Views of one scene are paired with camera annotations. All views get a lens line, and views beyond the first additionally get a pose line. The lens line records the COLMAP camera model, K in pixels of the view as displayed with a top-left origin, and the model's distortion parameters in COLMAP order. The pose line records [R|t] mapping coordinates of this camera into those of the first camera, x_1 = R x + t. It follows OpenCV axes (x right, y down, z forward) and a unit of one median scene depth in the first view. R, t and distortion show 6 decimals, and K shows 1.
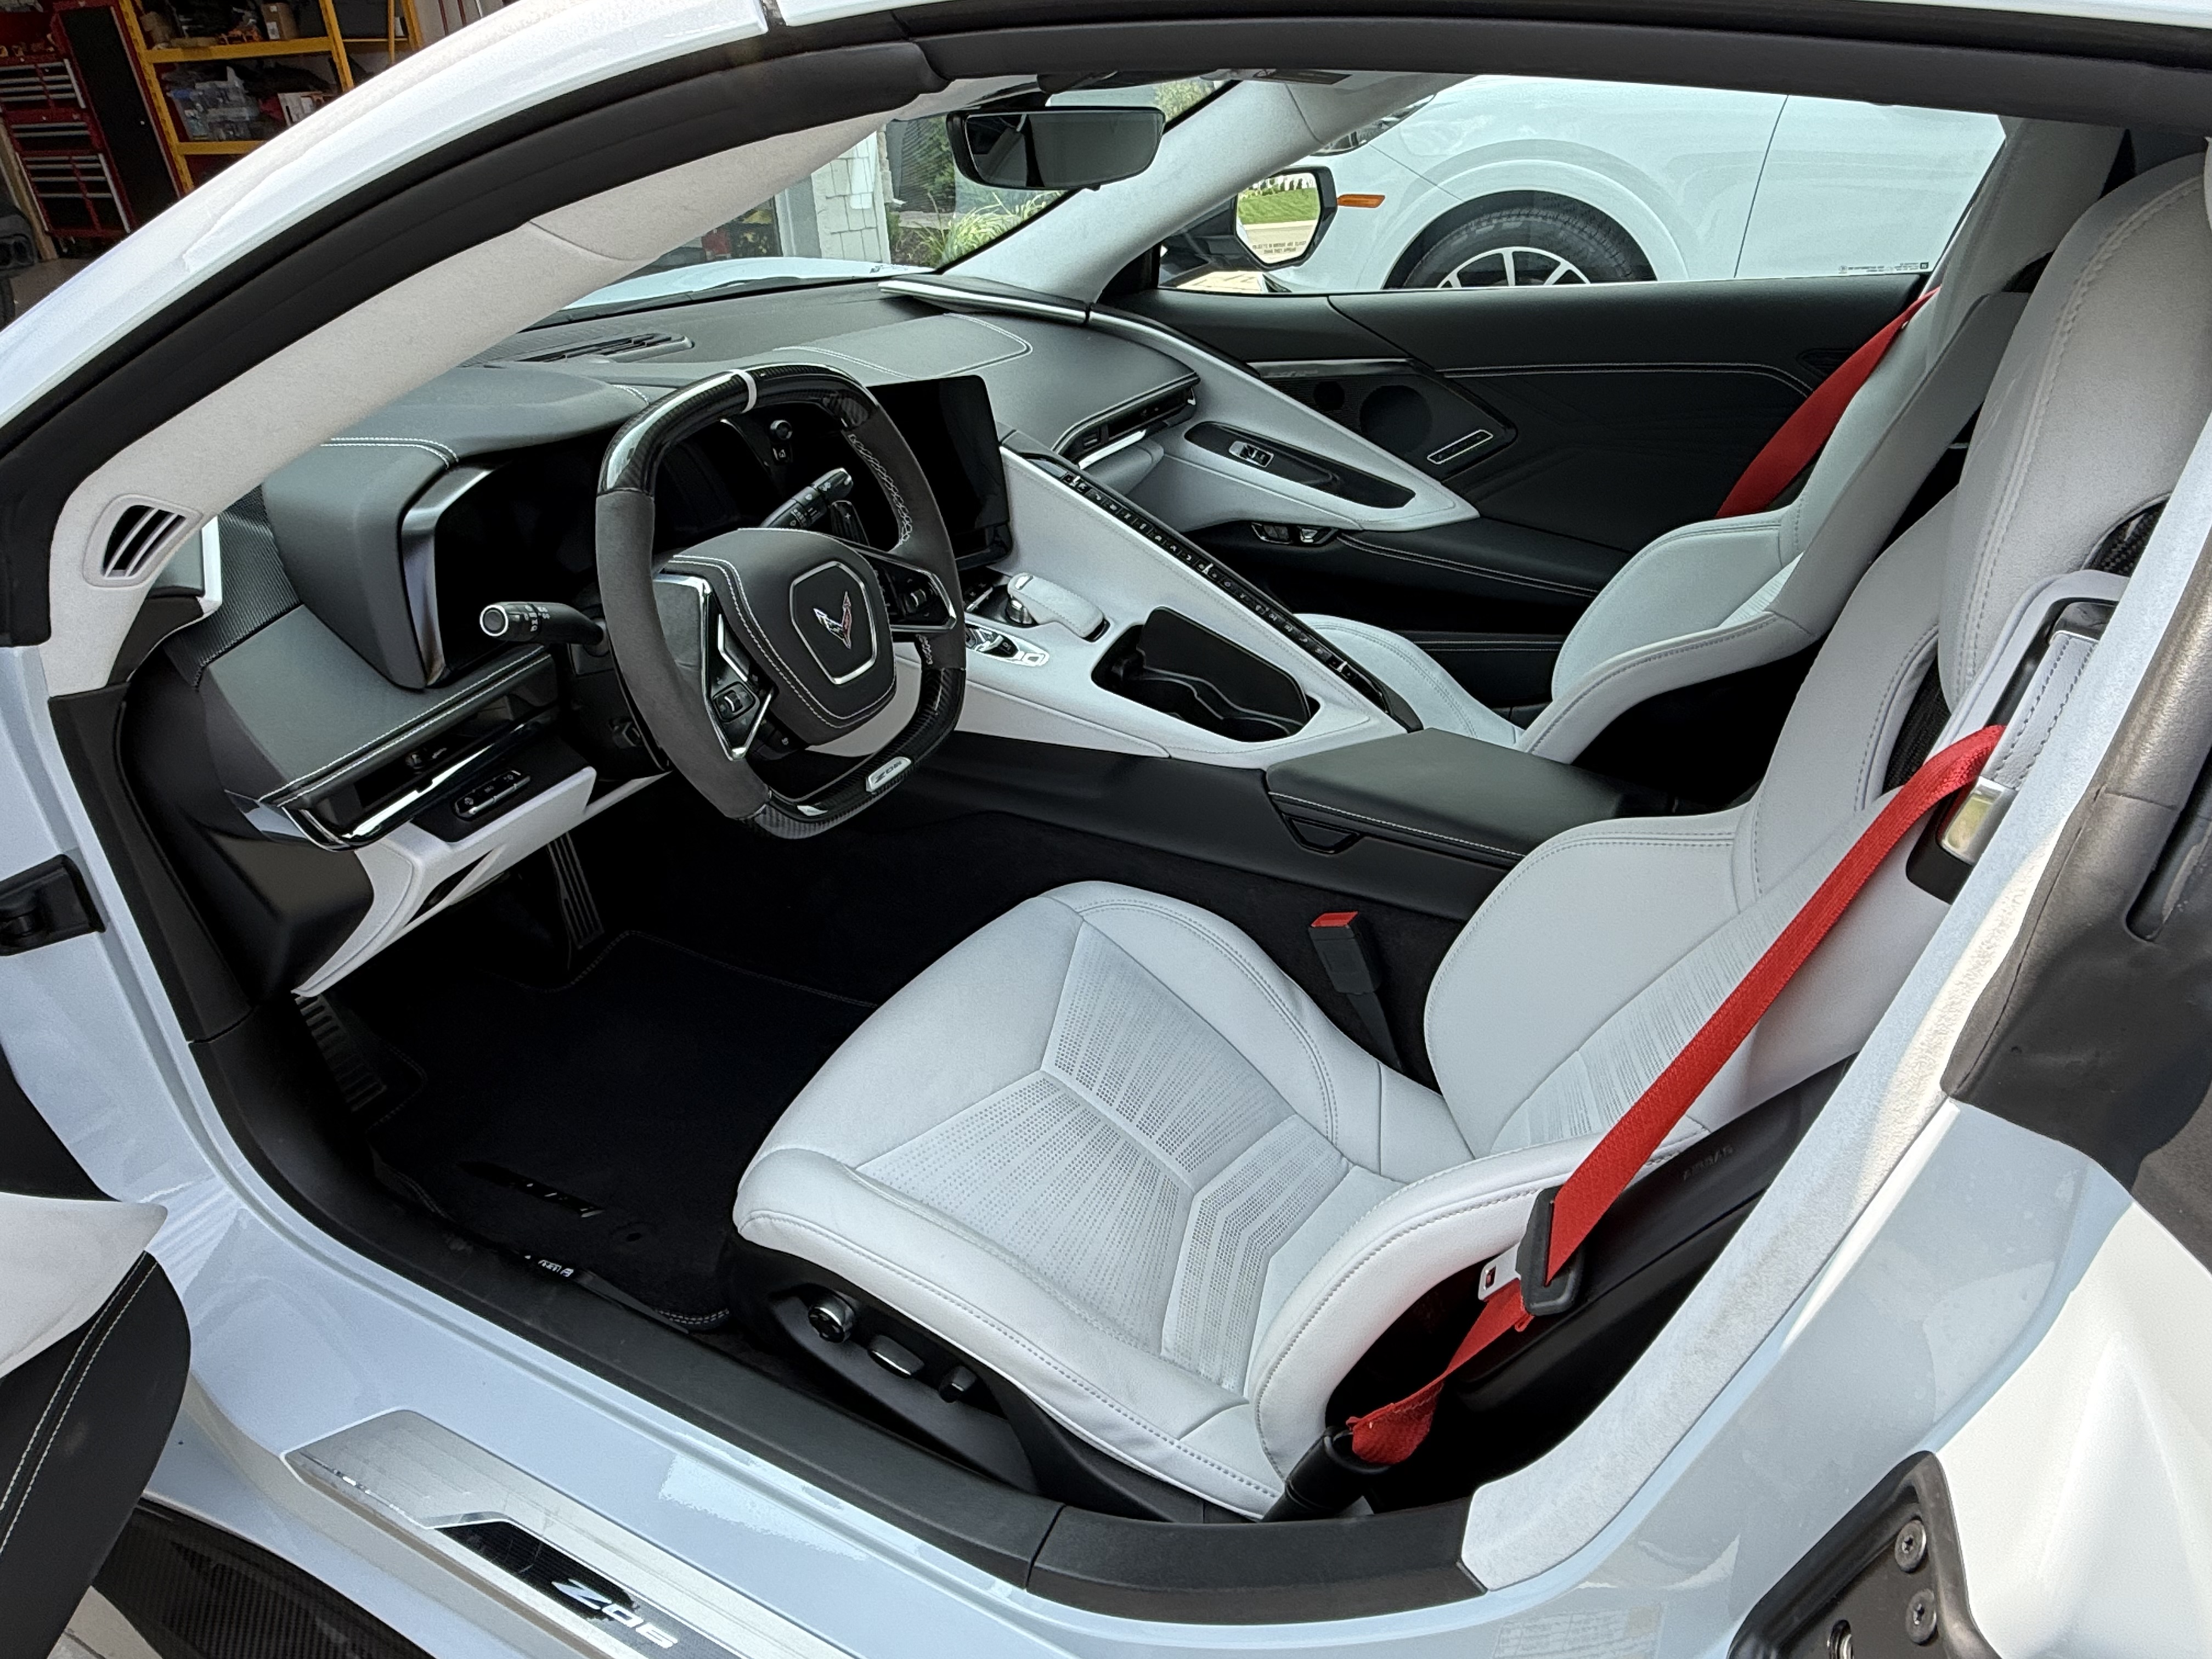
lens RADIAL K [[1355.2, 0, 1095.7], [0, 1355.2, 831.8], [0, 0, 1]] dist [-0.005374, 0.007397]
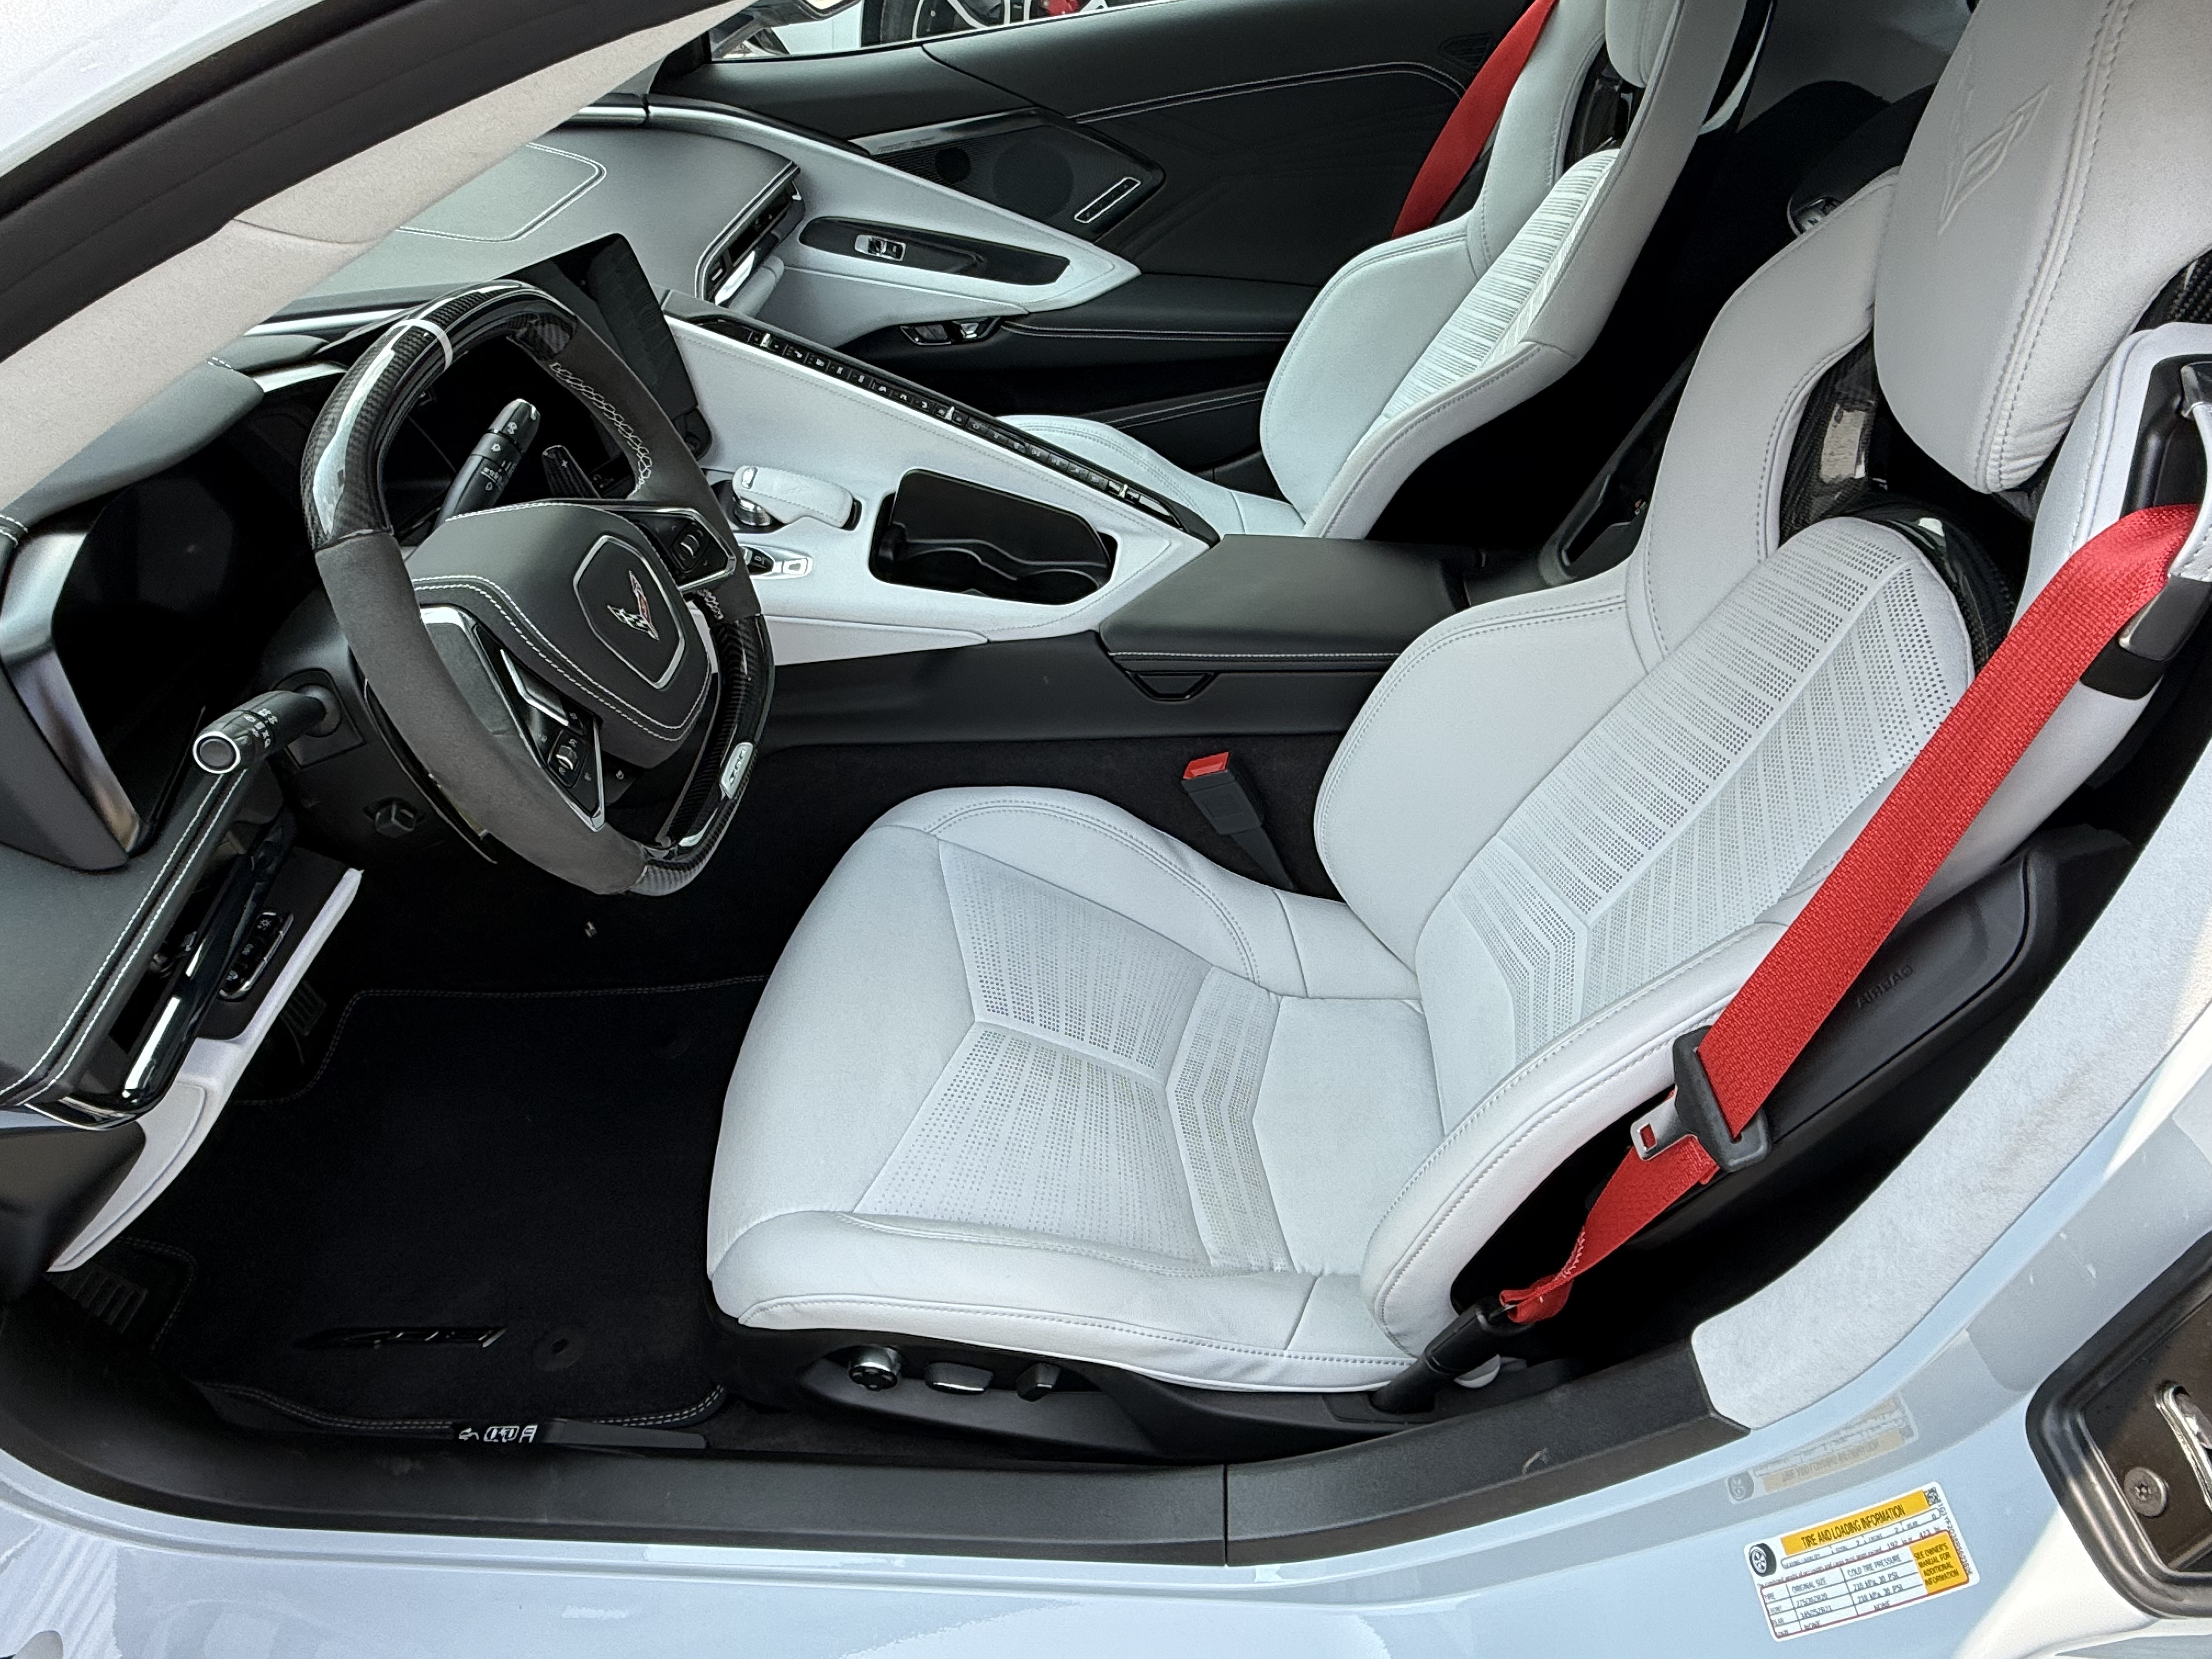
lens RADIAL K [[1355.2, 0, 1098.1], [0, 1355.2, 834.2], [0, 0, 1]] dist [-0.005374, 0.007397]
pose [[0.917865, -0.299498, 0.260433, -0.147146], [0.248365, 0.945249, 0.211704, -0.104081], [-0.309579, -0.129633, 0.941996, 0.115377]]
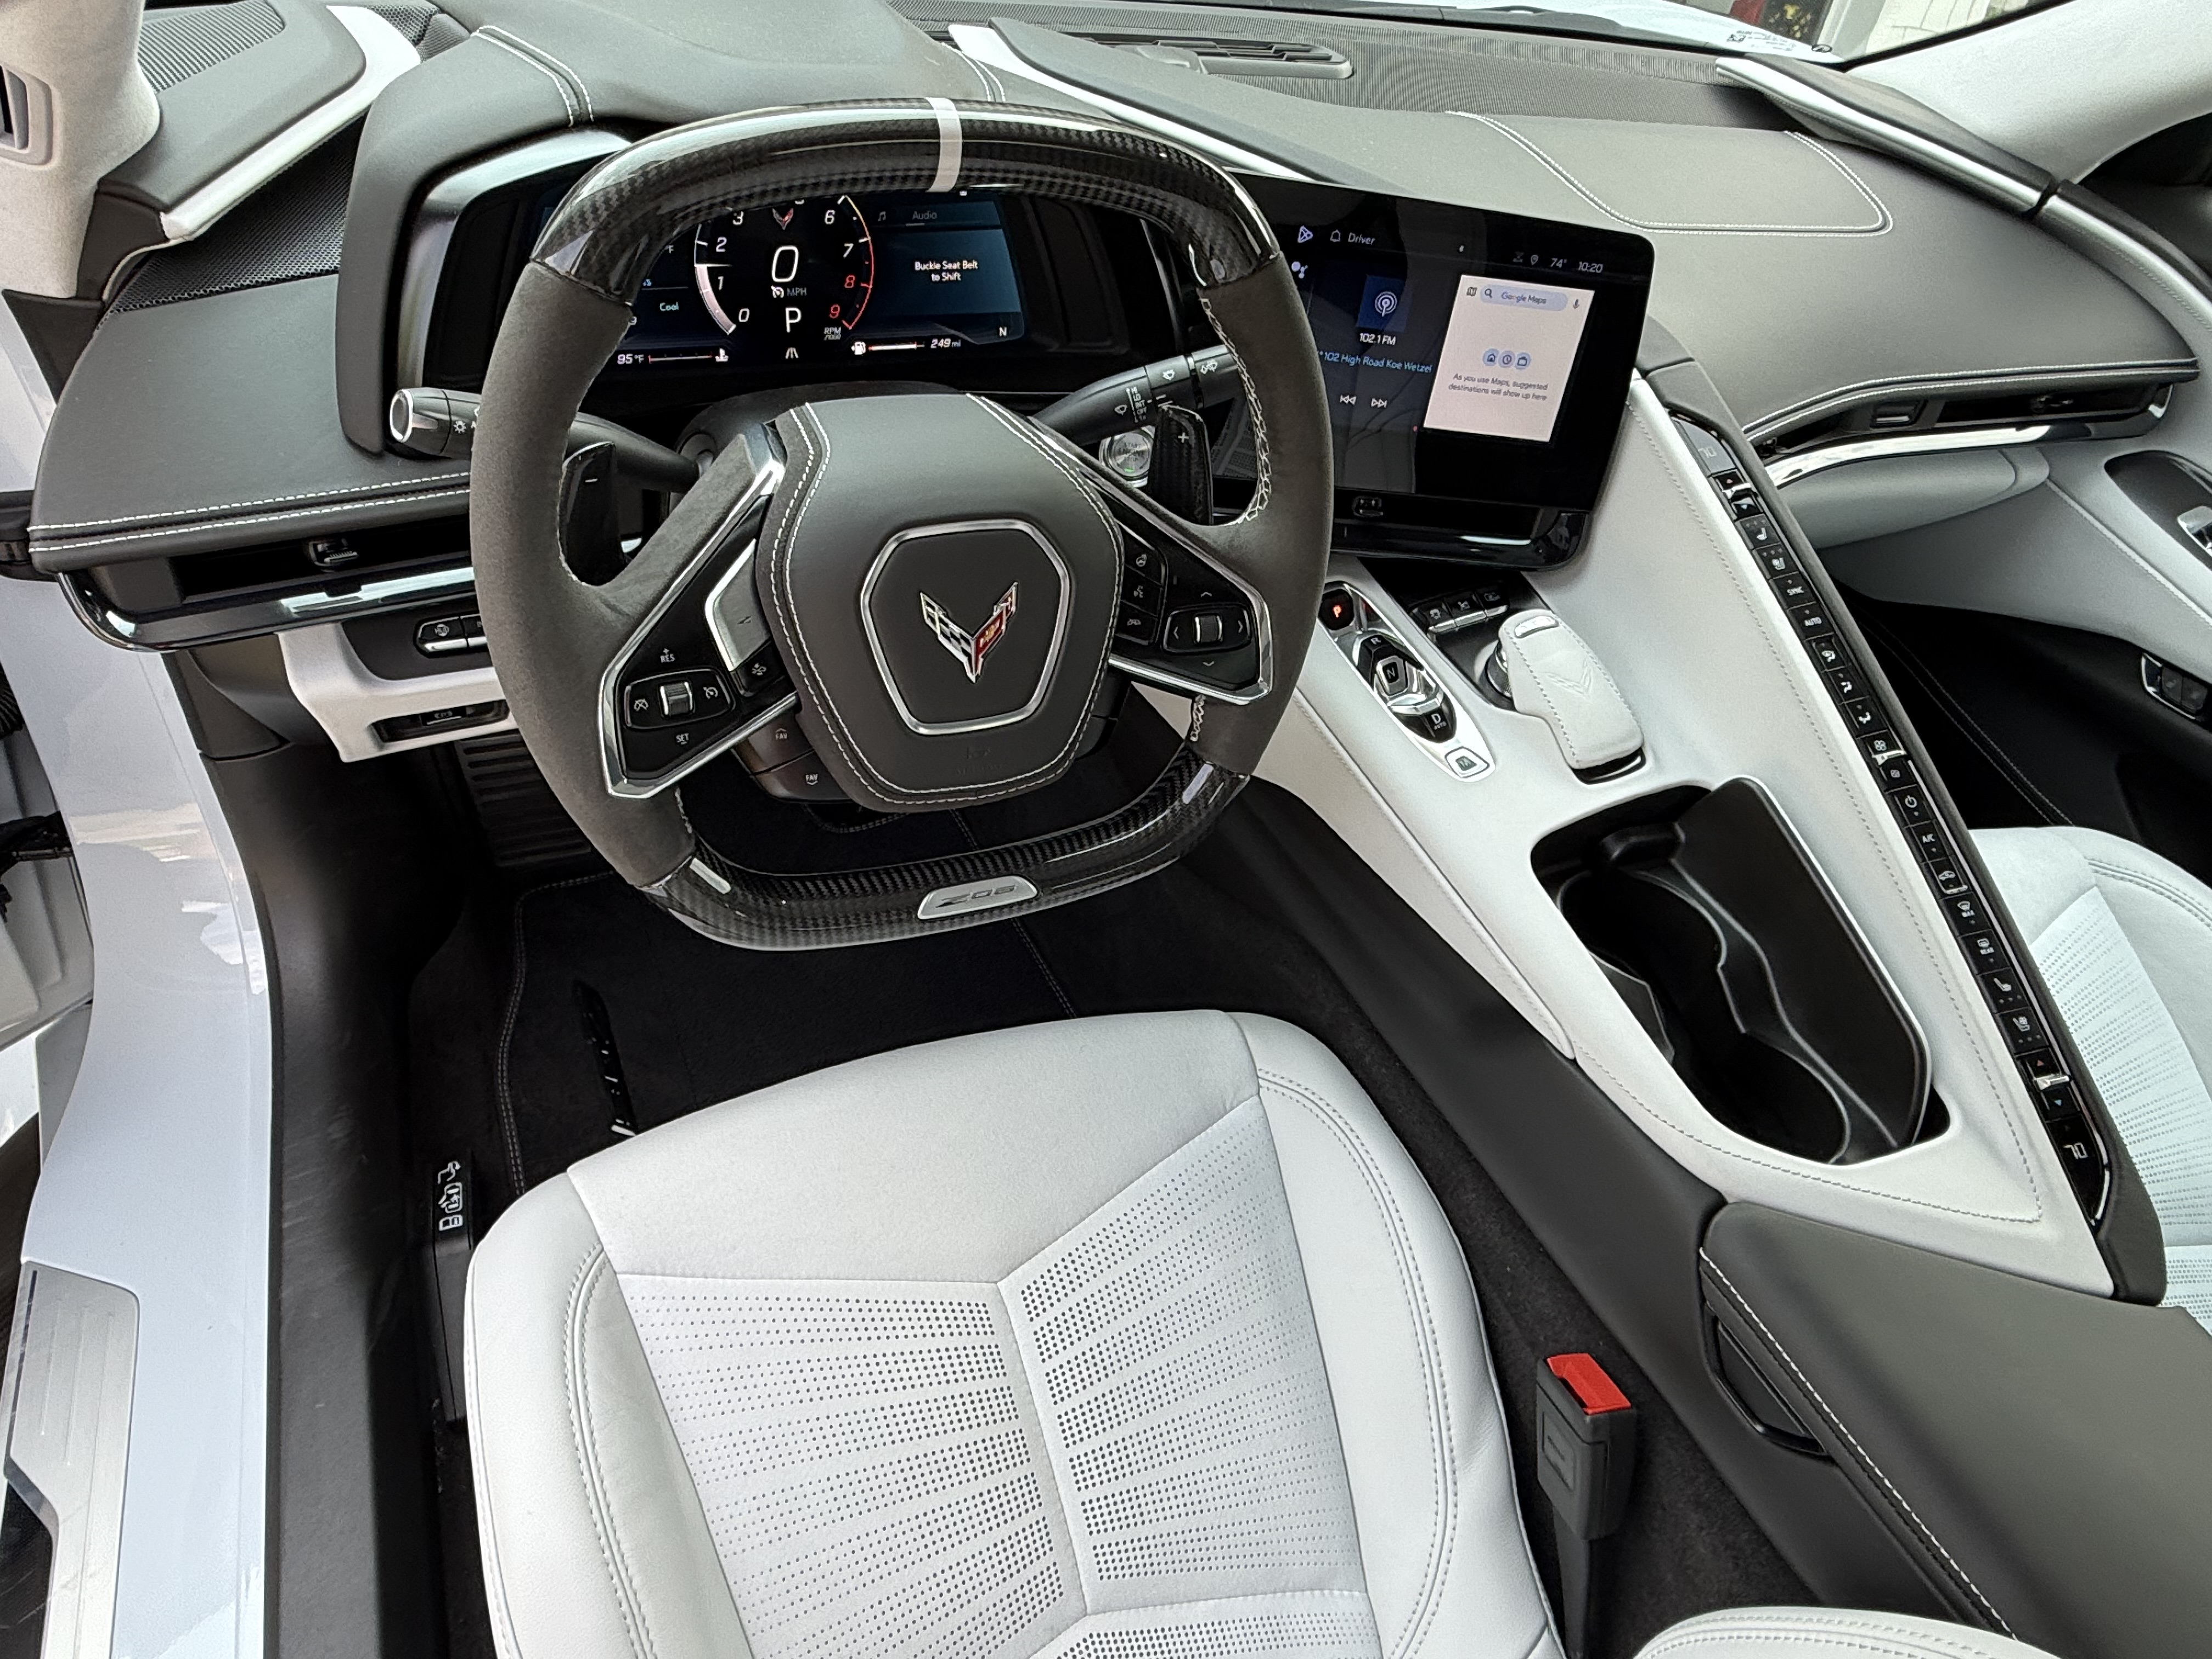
lens RADIAL K [[1355.2, 0, 1072.3], [0, 1355.2, 833.3], [0, 0, 1]] dist [-0.005374, 0.007397]
pose [[0.757172, 0.483970, -0.438706, 0.092745], [-0.415584, 0.875067, 0.248089, -0.177535], [0.503965, -0.005527, 0.863707, 0.442473]]
